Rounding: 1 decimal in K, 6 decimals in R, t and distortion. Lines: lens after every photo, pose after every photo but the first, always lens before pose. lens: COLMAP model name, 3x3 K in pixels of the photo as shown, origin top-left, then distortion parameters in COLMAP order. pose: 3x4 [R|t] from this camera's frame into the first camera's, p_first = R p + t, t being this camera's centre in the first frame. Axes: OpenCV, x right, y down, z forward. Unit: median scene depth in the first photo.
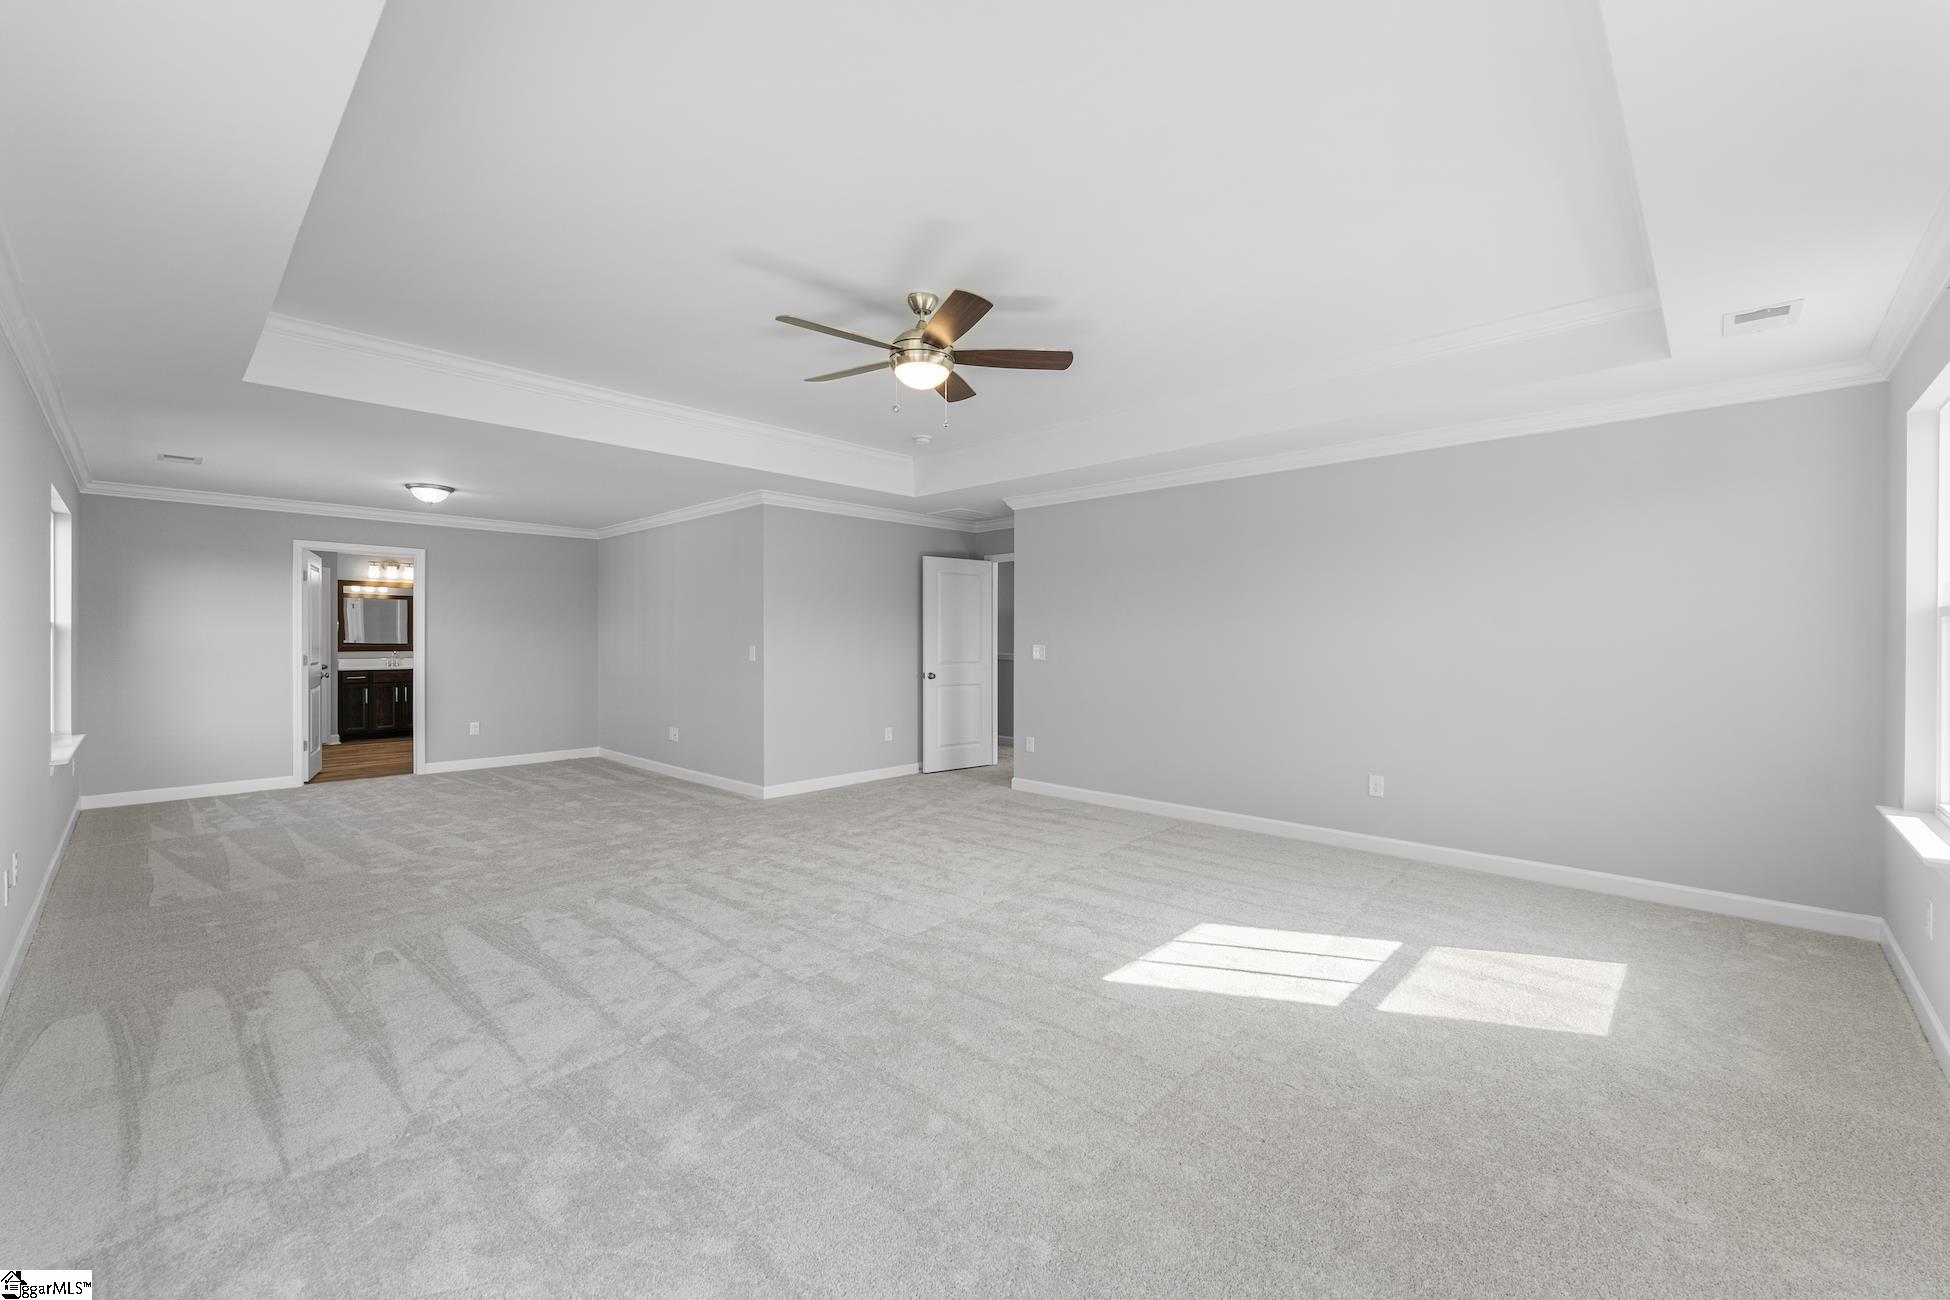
lens RADIAL K [[779.1, 0, 983.2], [0, 779.1, 635.4], [0, 0, 1]] dist [-0.001337, -0.000270]
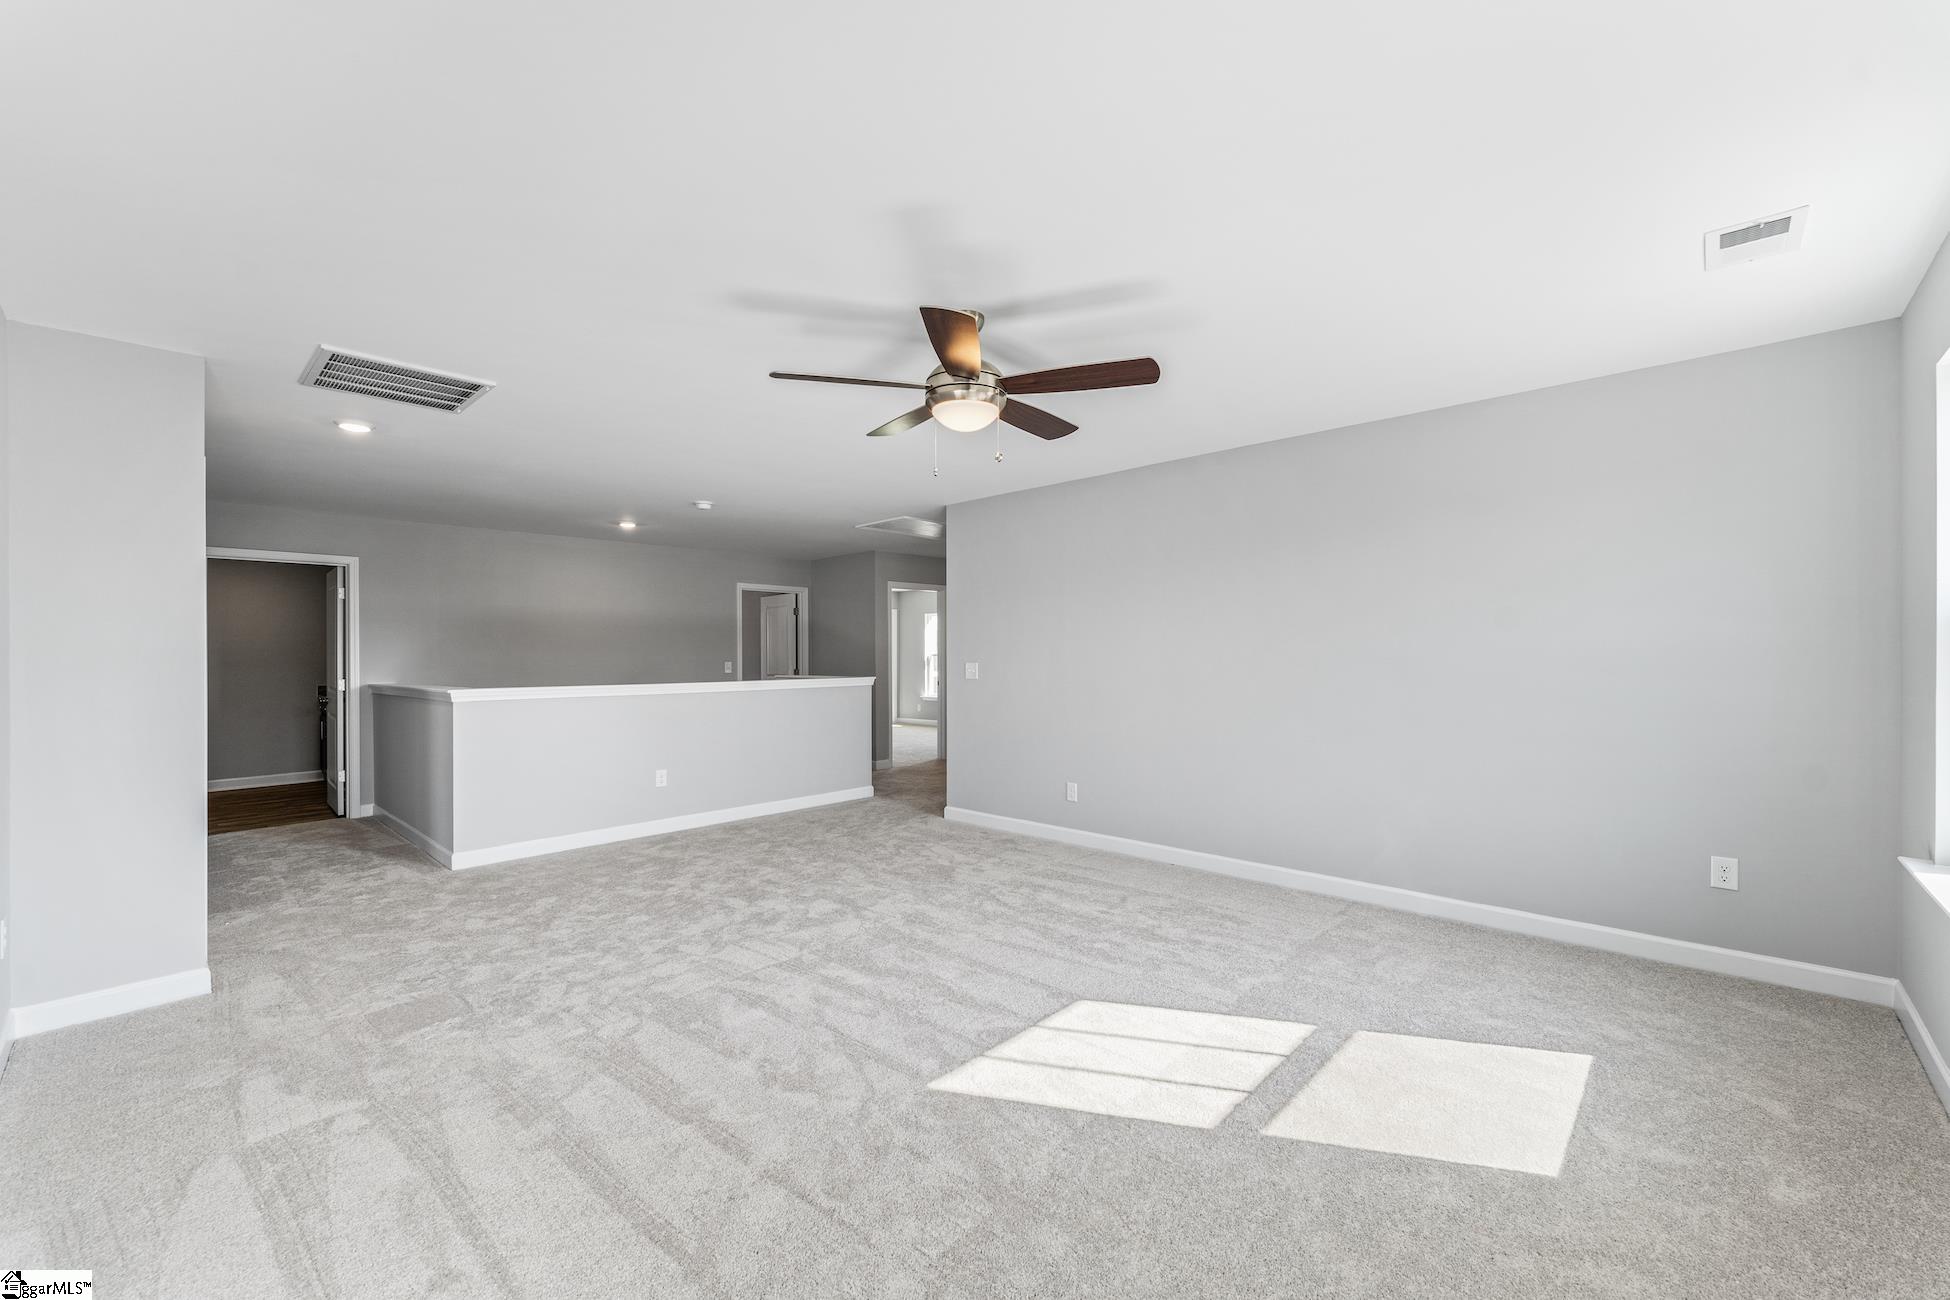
lens RADIAL K [[779.1, 0, 972.2], [0, 779.1, 656.2], [0, 0, 1]] dist [-0.001337, -0.000270]
pose [[0.999955, -0.009047, 0.002741, 0.197541], [0.009037, 0.999953, 0.003526, 0.001037], [-0.002772, -0.003501, 0.999990, 0.207172]]
